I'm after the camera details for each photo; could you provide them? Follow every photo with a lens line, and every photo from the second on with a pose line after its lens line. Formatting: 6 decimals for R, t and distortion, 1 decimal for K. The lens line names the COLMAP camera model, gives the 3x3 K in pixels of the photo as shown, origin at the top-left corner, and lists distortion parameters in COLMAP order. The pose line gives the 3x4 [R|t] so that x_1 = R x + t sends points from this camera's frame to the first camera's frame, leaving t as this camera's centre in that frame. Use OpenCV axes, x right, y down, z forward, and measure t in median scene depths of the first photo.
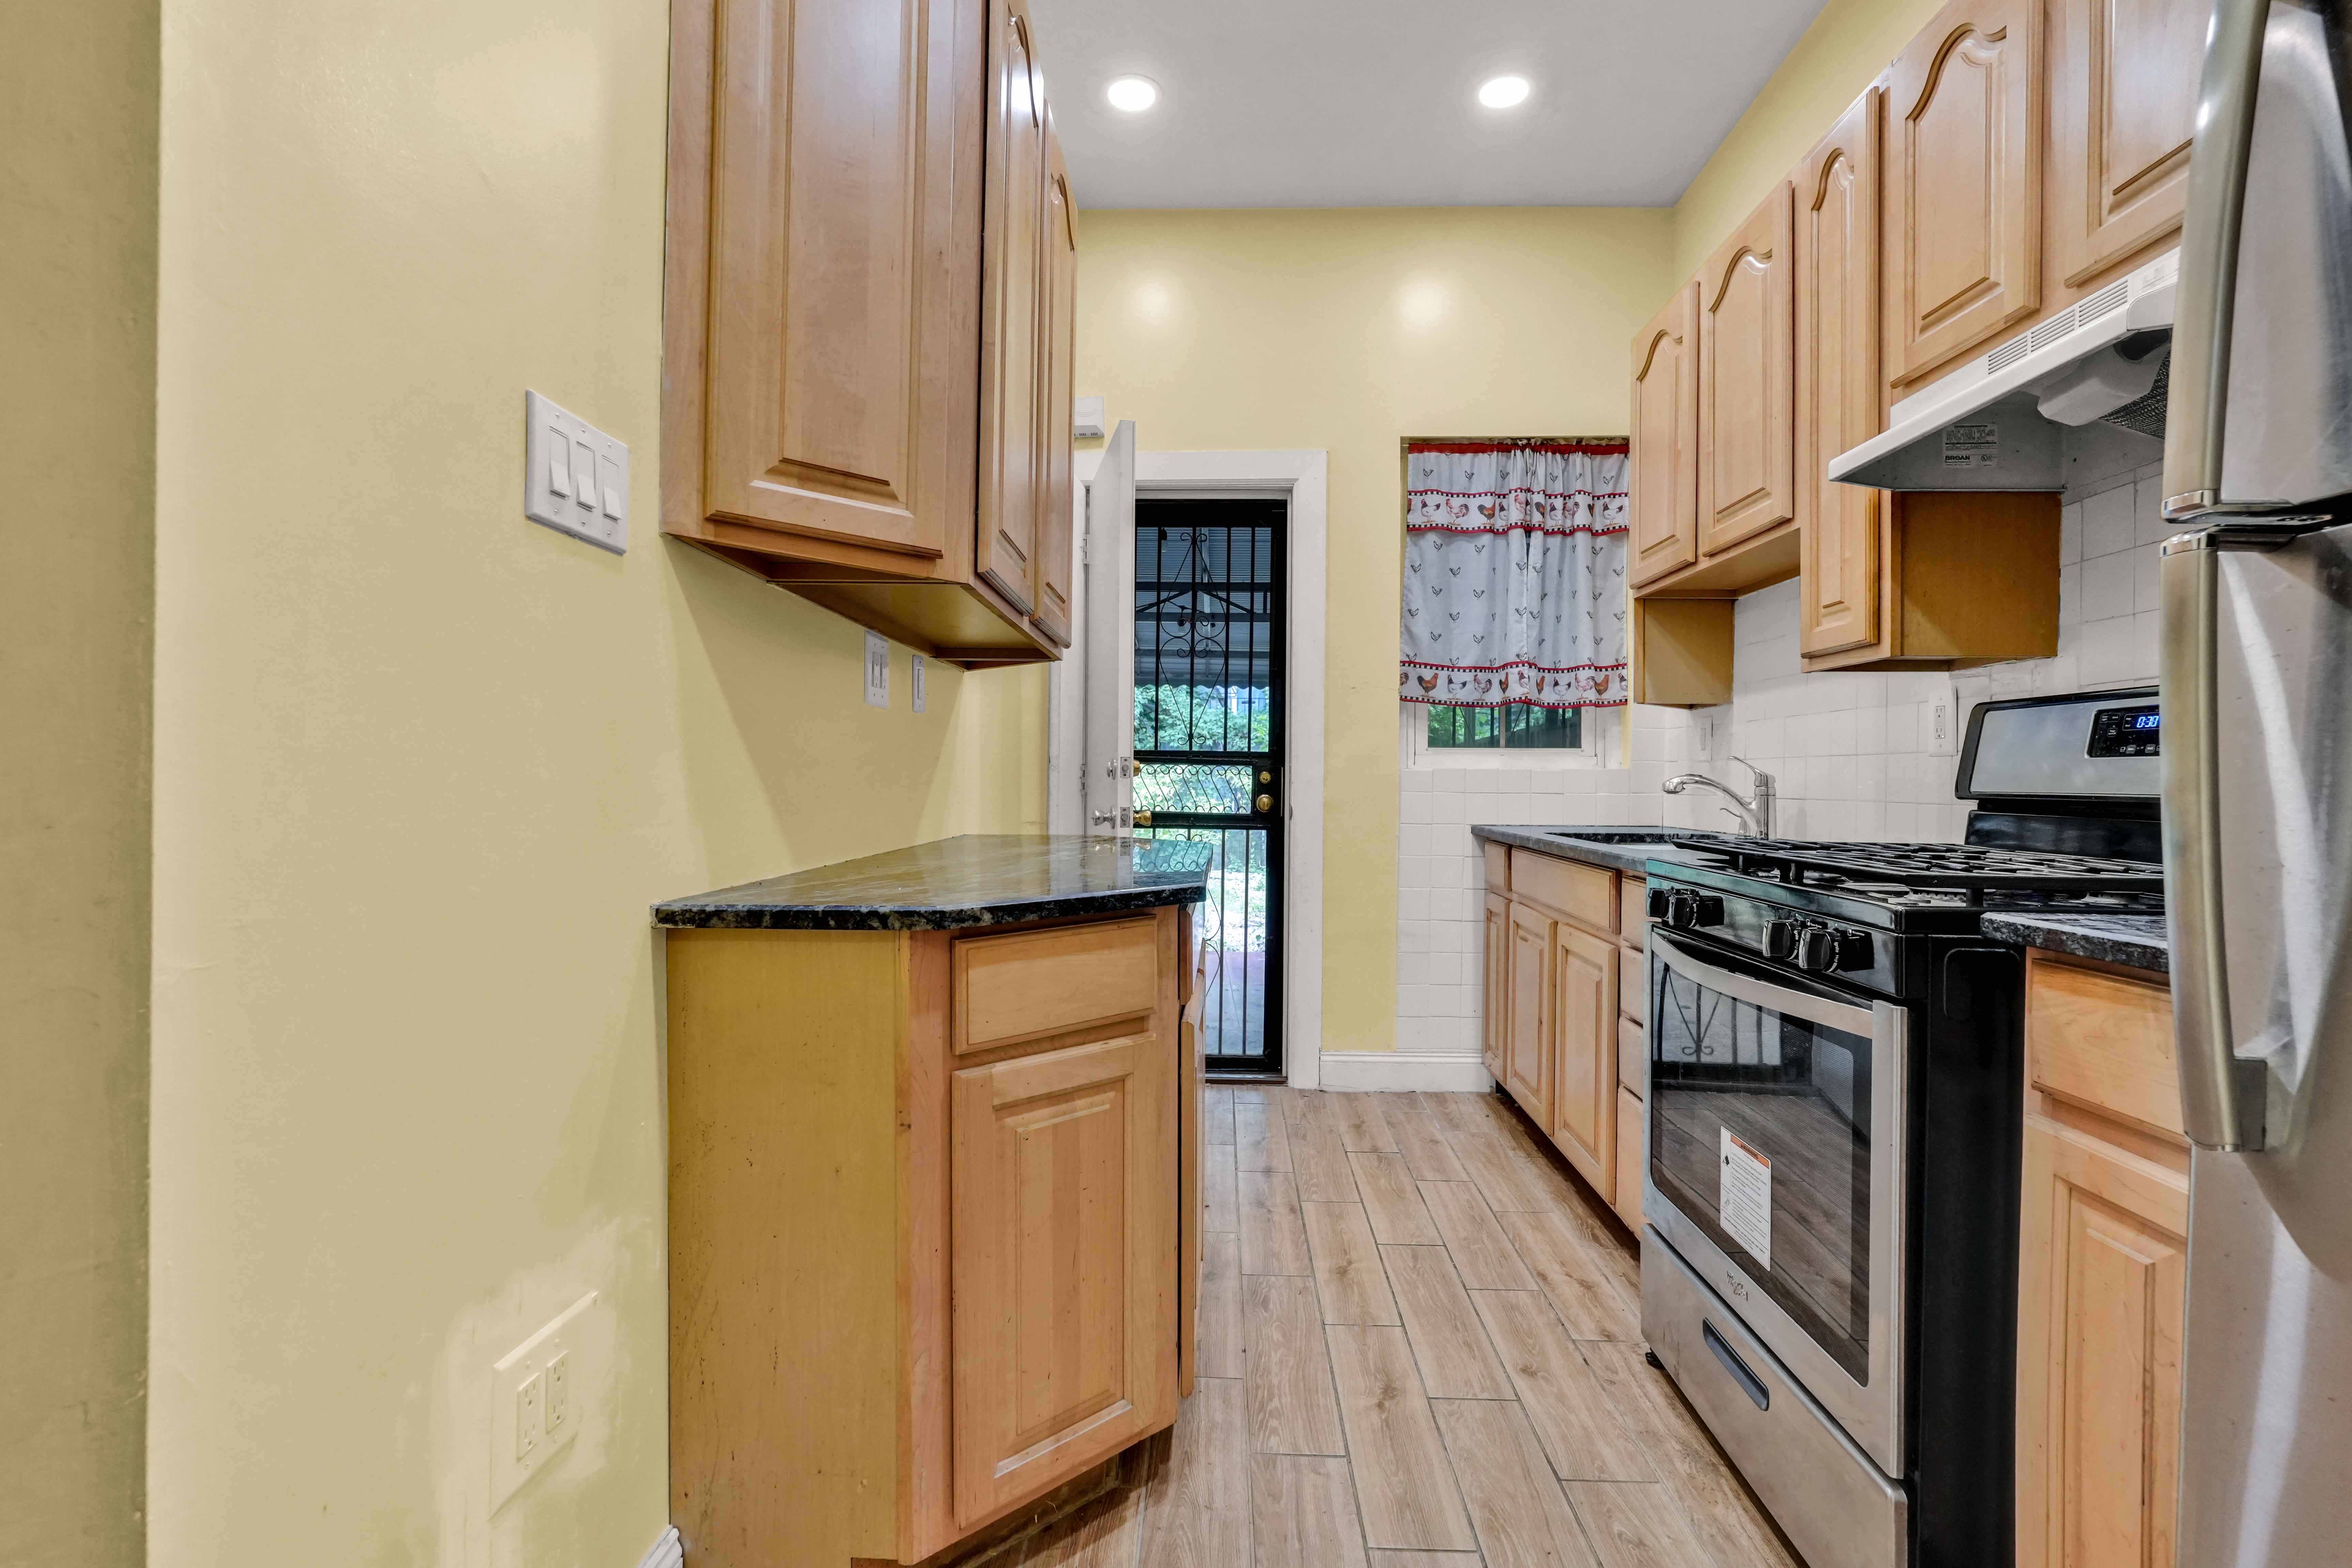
lens RADIAL K [[1075.5, 0, 1176.0], [0, 1075.5, 784.0], [0, 0, 1]] dist [-0.026076, 0.013959]
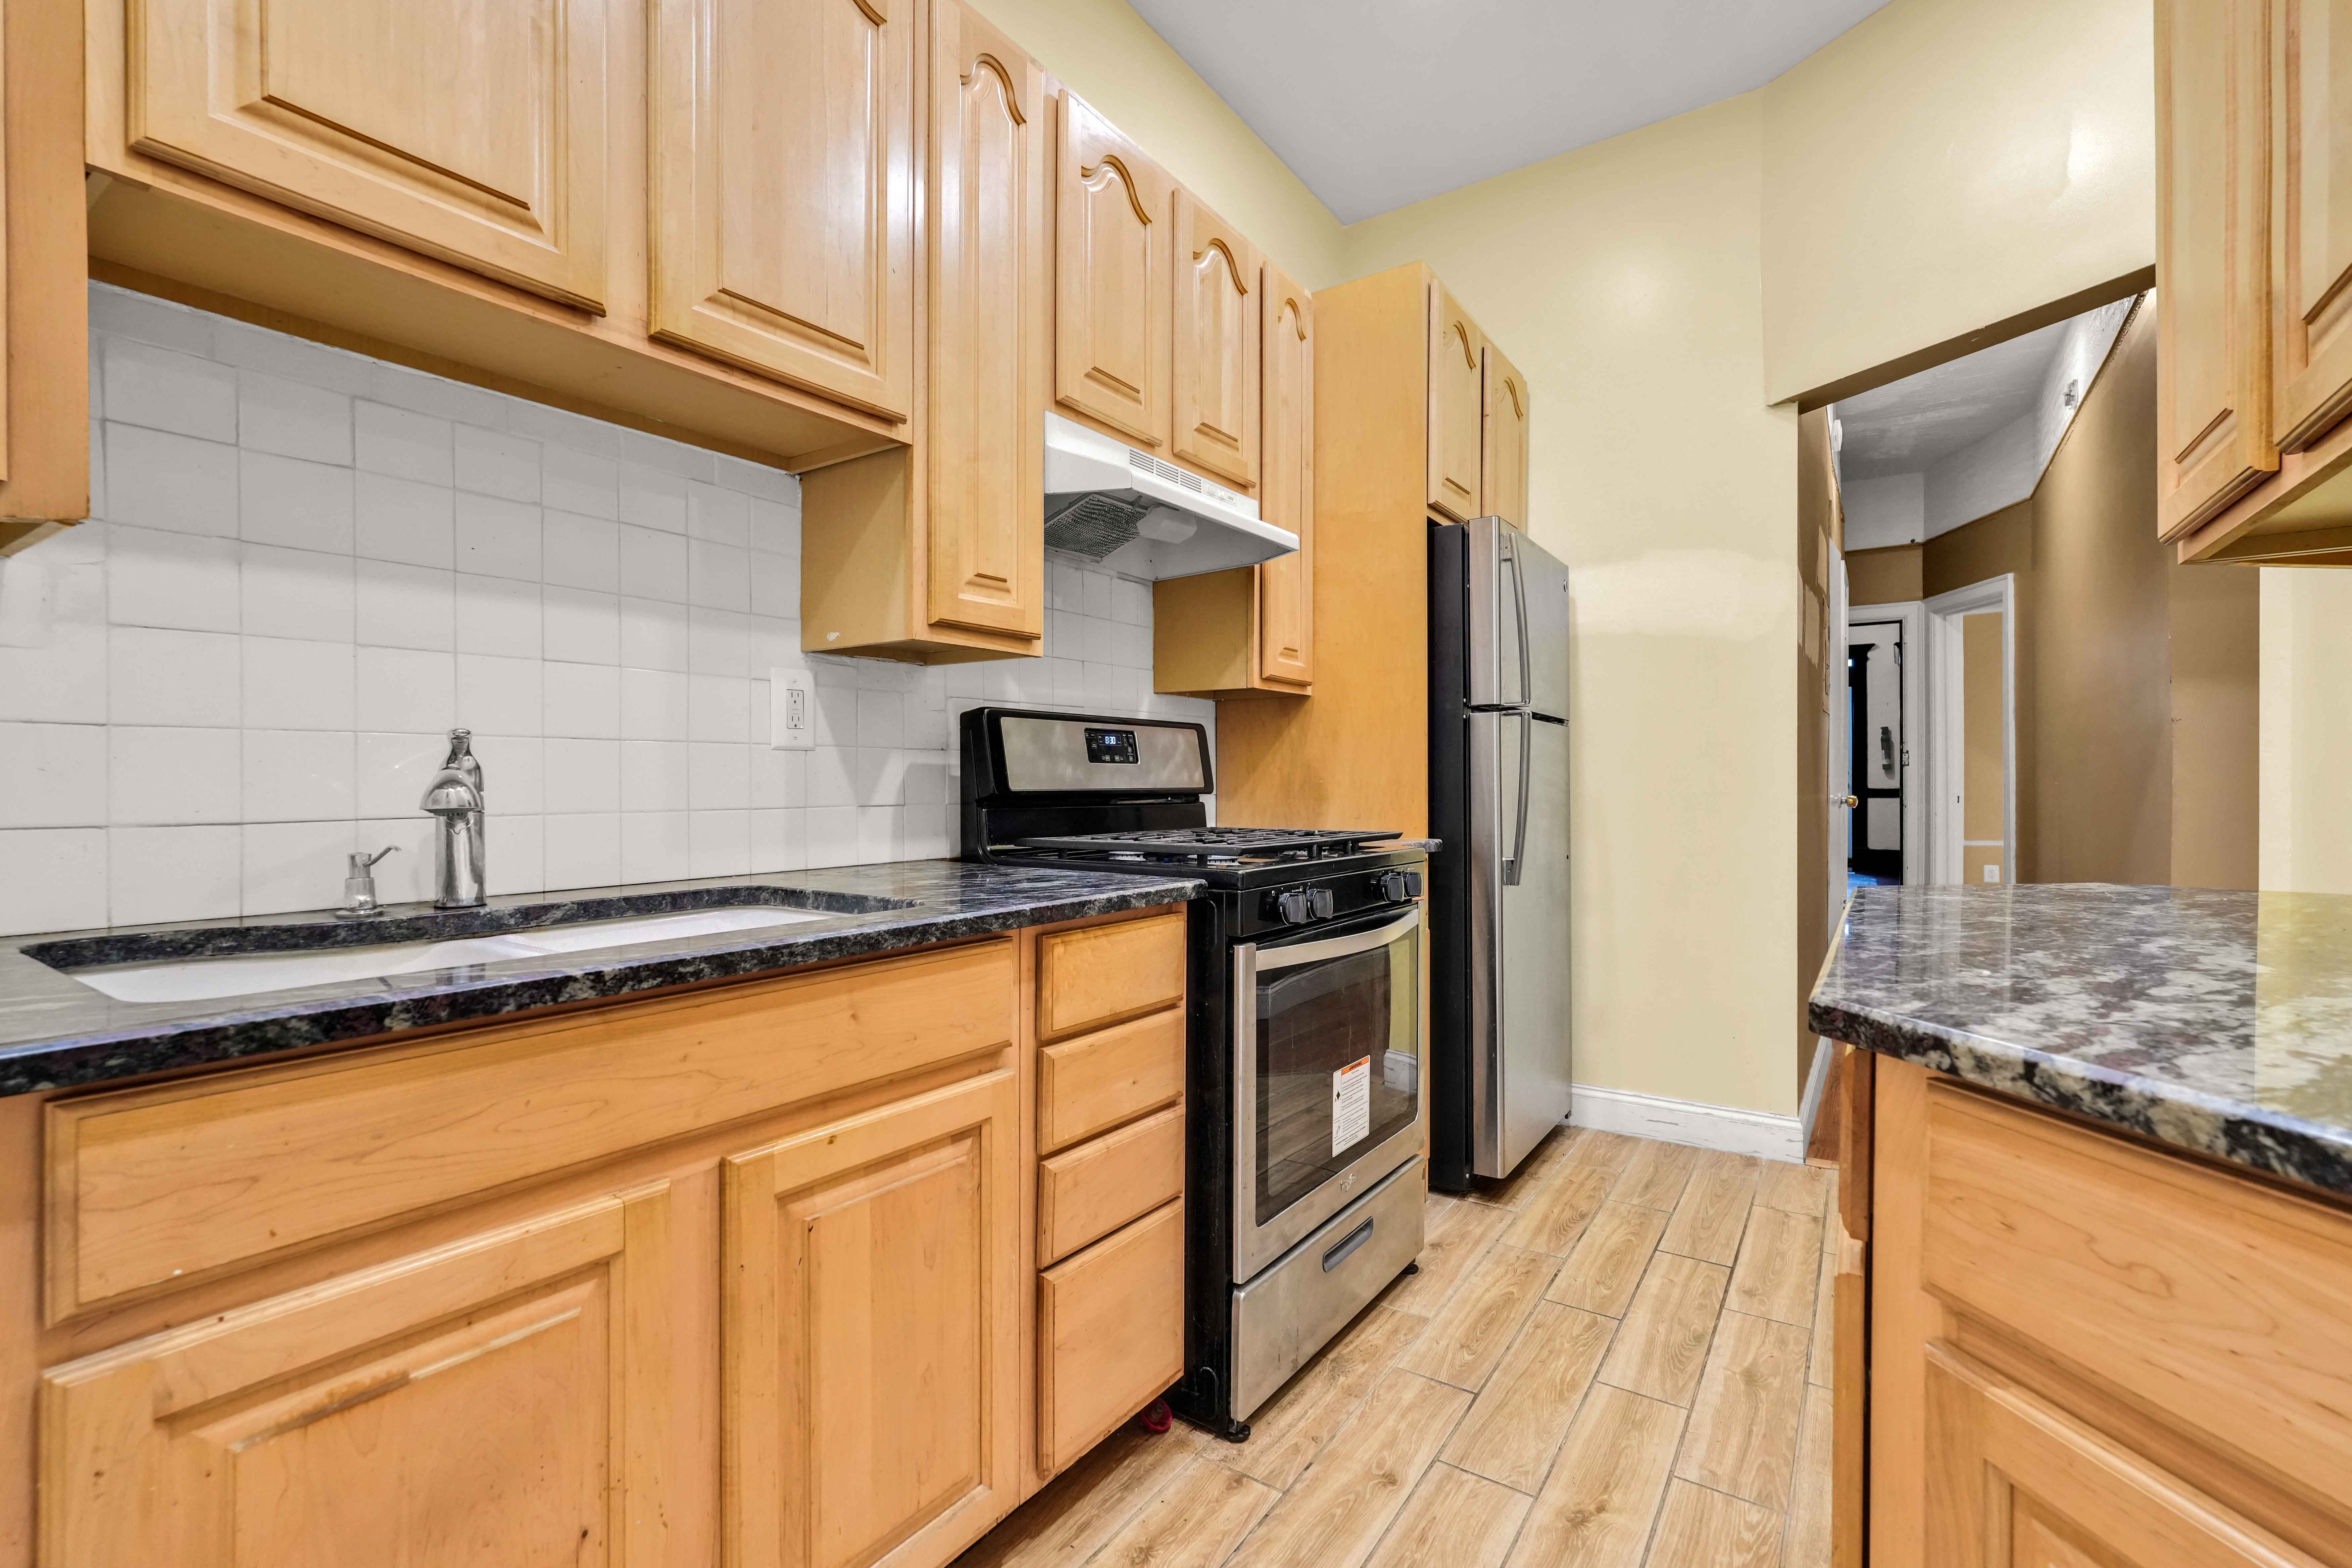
lens RADIAL K [[1033.7, 0, 1176.0], [0, 1033.7, 784.0], [0, 0, 1]] dist [-0.013629, 0.006995]
pose [[-0.843959, -0.011361, 0.536287, 0.039660], [-0.003917, 0.999880, 0.015017, -0.015271], [-0.536393, 0.010573, -0.843902, 1.769176]]
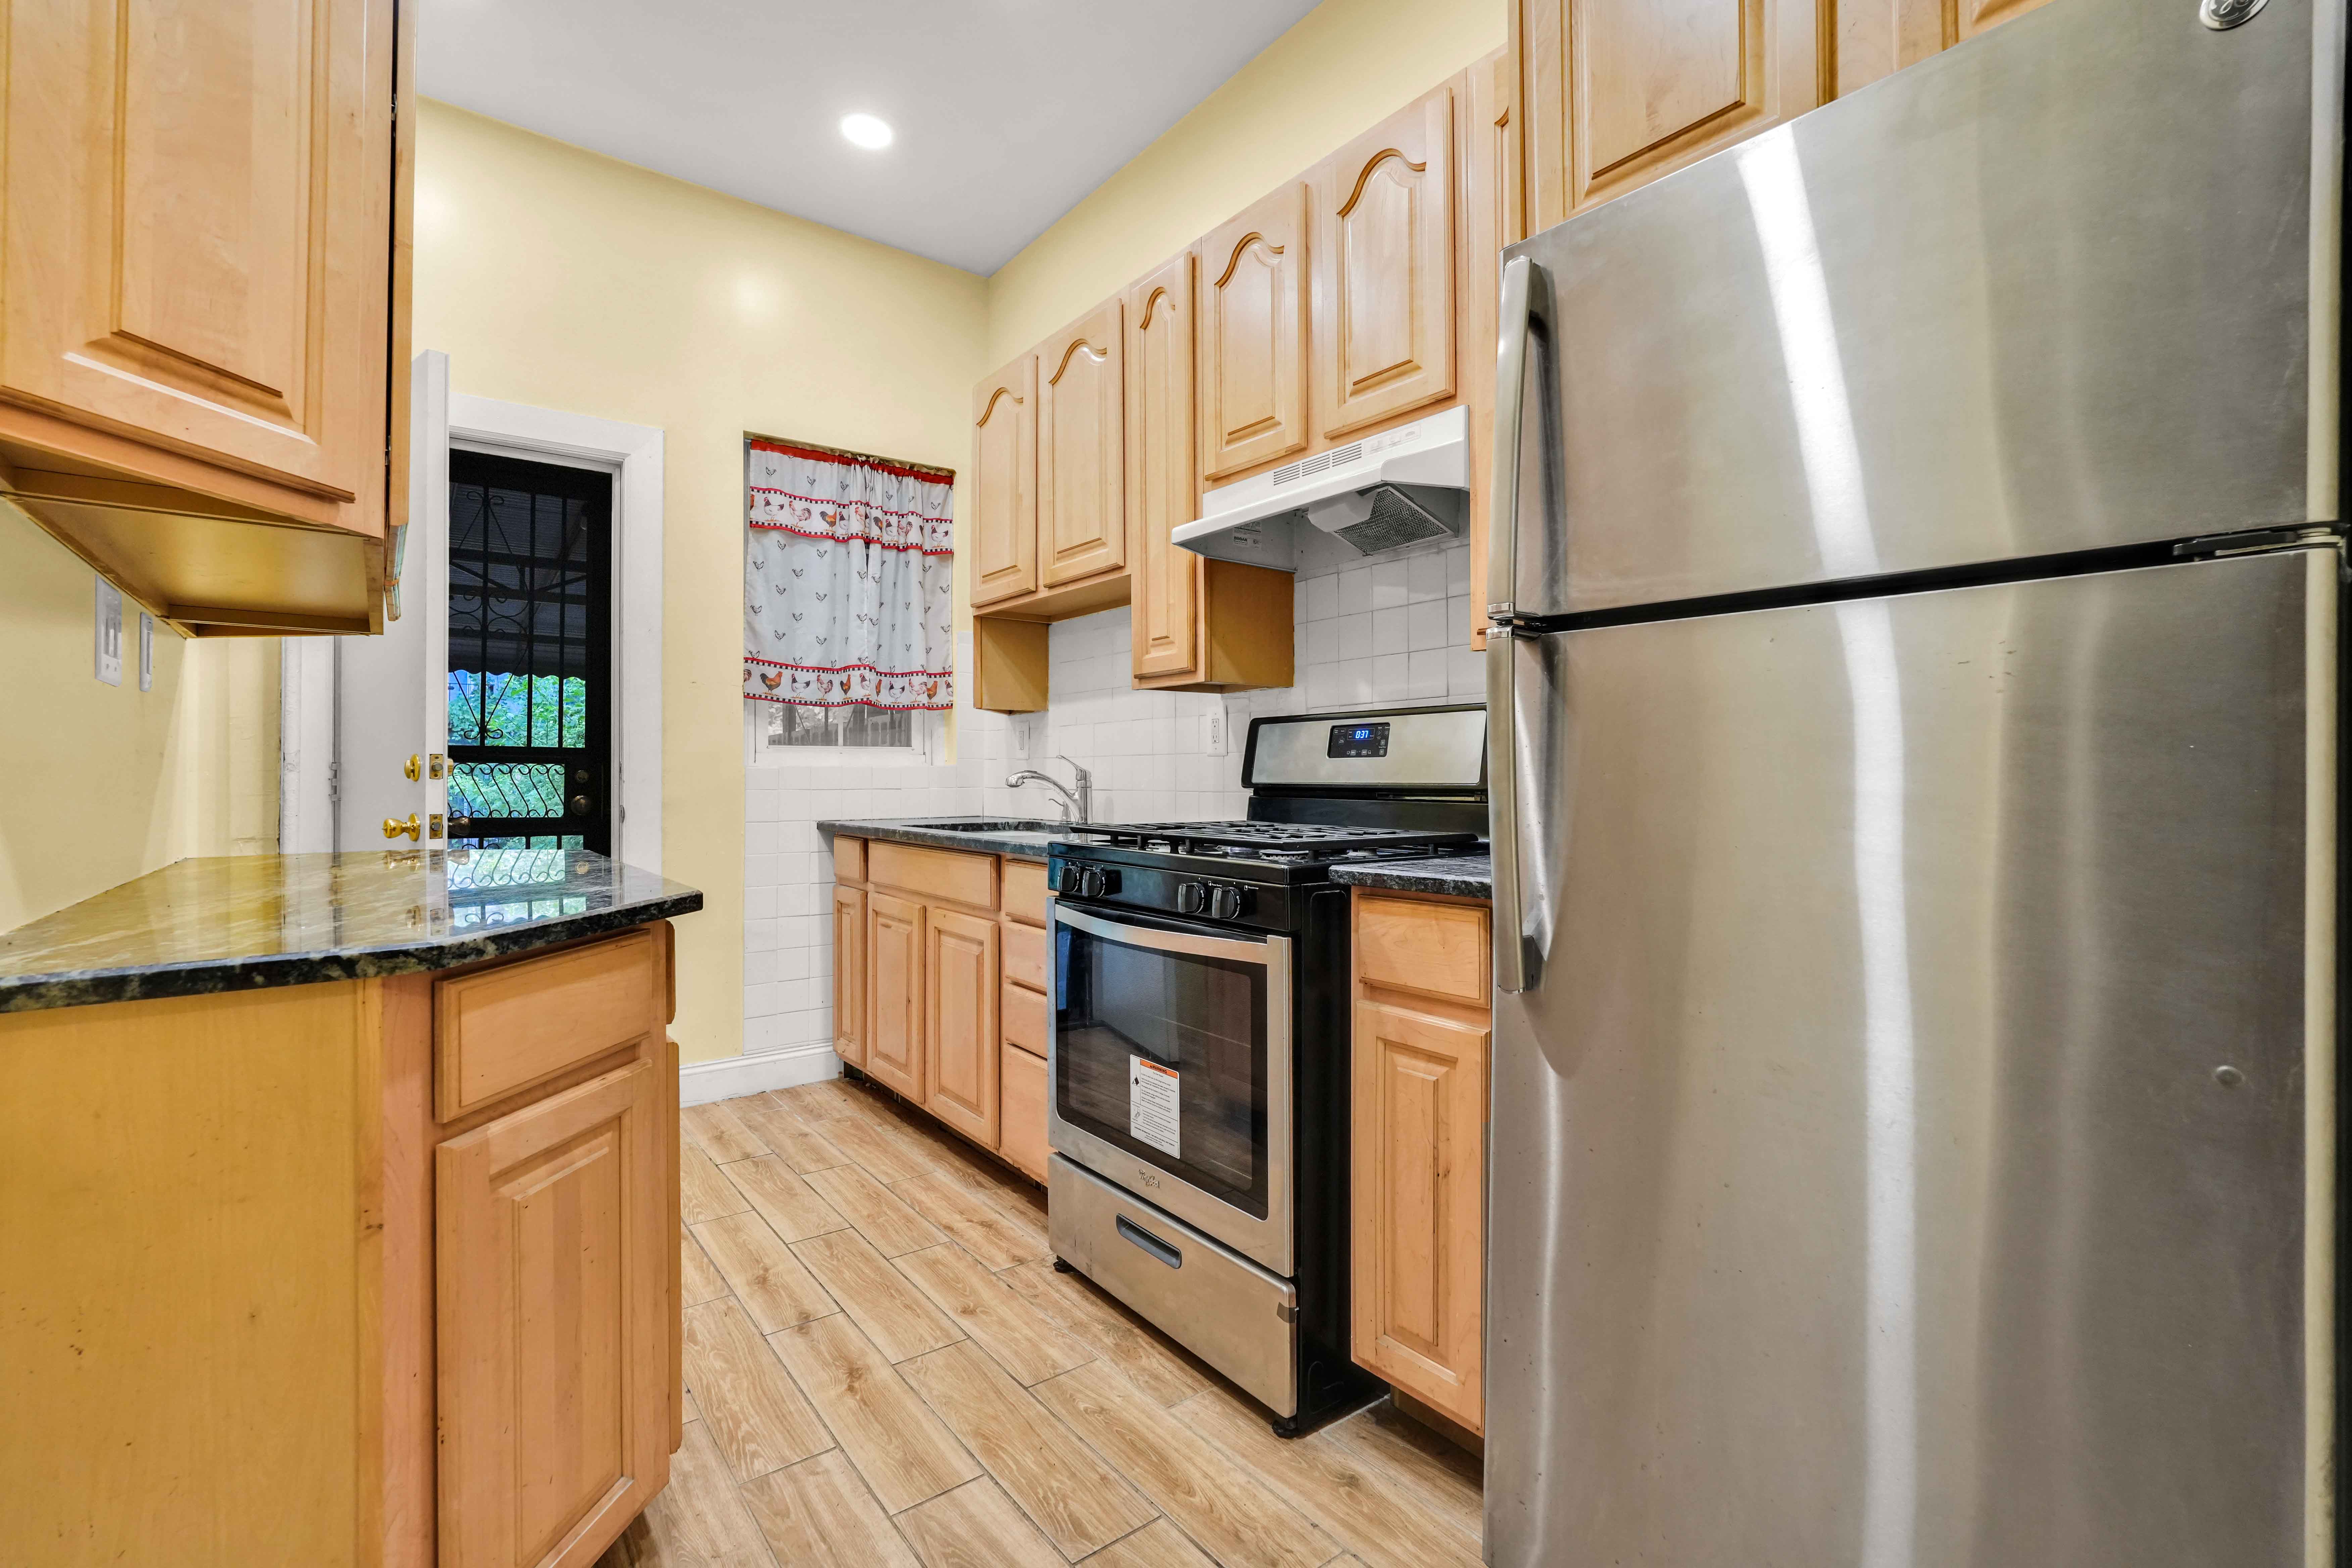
lens RADIAL K [[1043.6, 0, 1176.1], [0, 1043.6, 766.3], [0, 0, 1]] dist [-0.024463, 0.010567]
pose [[0.766488, -0.003378, 0.642249, -0.192848], [0.011700, 0.999894, -0.008704, -0.002857], [-0.642152, 0.014186, 0.766446, 0.028300]]
